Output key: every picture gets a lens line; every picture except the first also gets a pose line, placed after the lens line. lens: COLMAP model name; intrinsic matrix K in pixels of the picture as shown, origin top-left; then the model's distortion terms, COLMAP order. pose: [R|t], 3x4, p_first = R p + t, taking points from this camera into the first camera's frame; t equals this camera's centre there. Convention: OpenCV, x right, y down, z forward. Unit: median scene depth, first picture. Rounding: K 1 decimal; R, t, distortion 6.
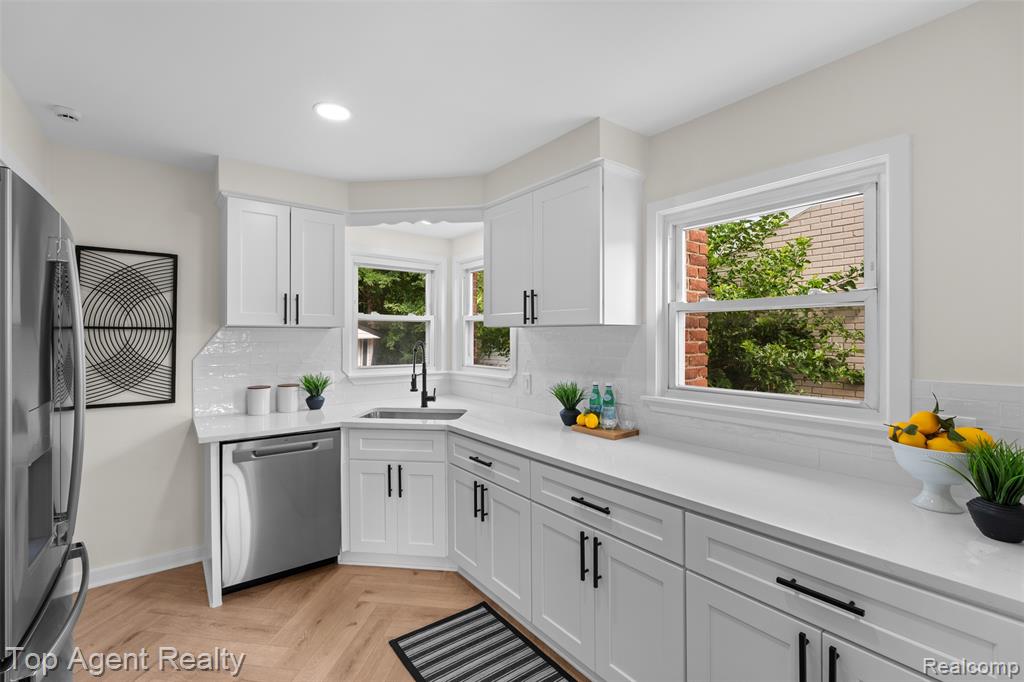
lens RADIAL K [[455.2, 0, 511.8], [0, 455.2, 338.9], [0, 0, 1]] dist [-0.000075, 0.000215]
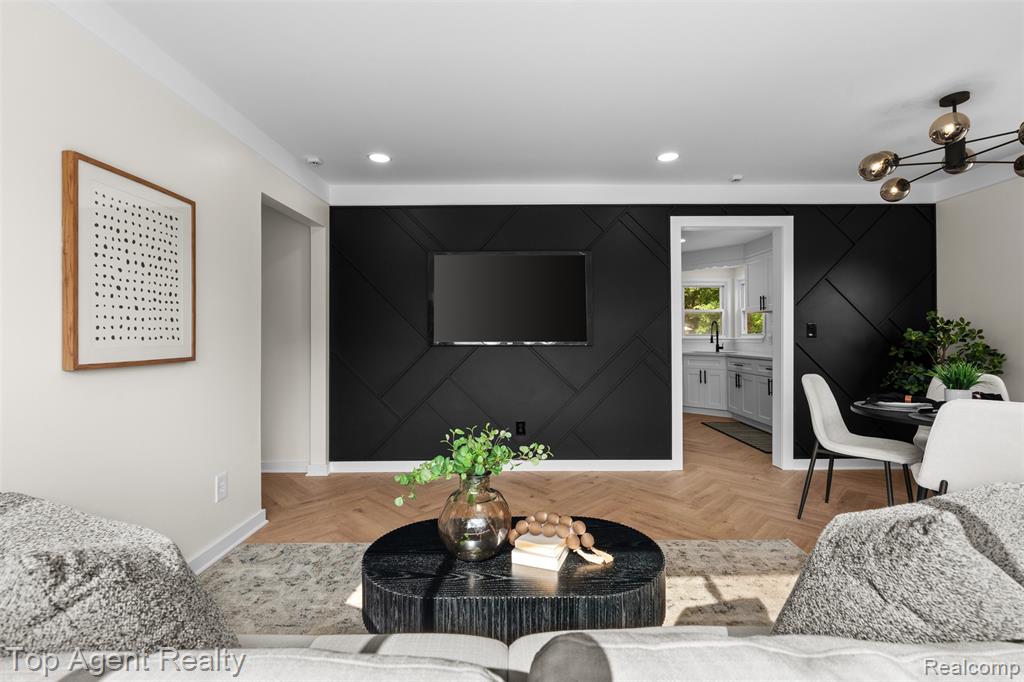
lens RADIAL K [[455.2, 0, 512.6], [0, 455.2, 338.7], [0, 0, 1]] dist [-0.000075, 0.000215]
pose [[0.795154, 0.000161, -0.606408, 0.335754], [-0.000034, 1.000000, 0.000220, 0.087987], [0.606408, -0.000154, 0.795154, -1.271105]]
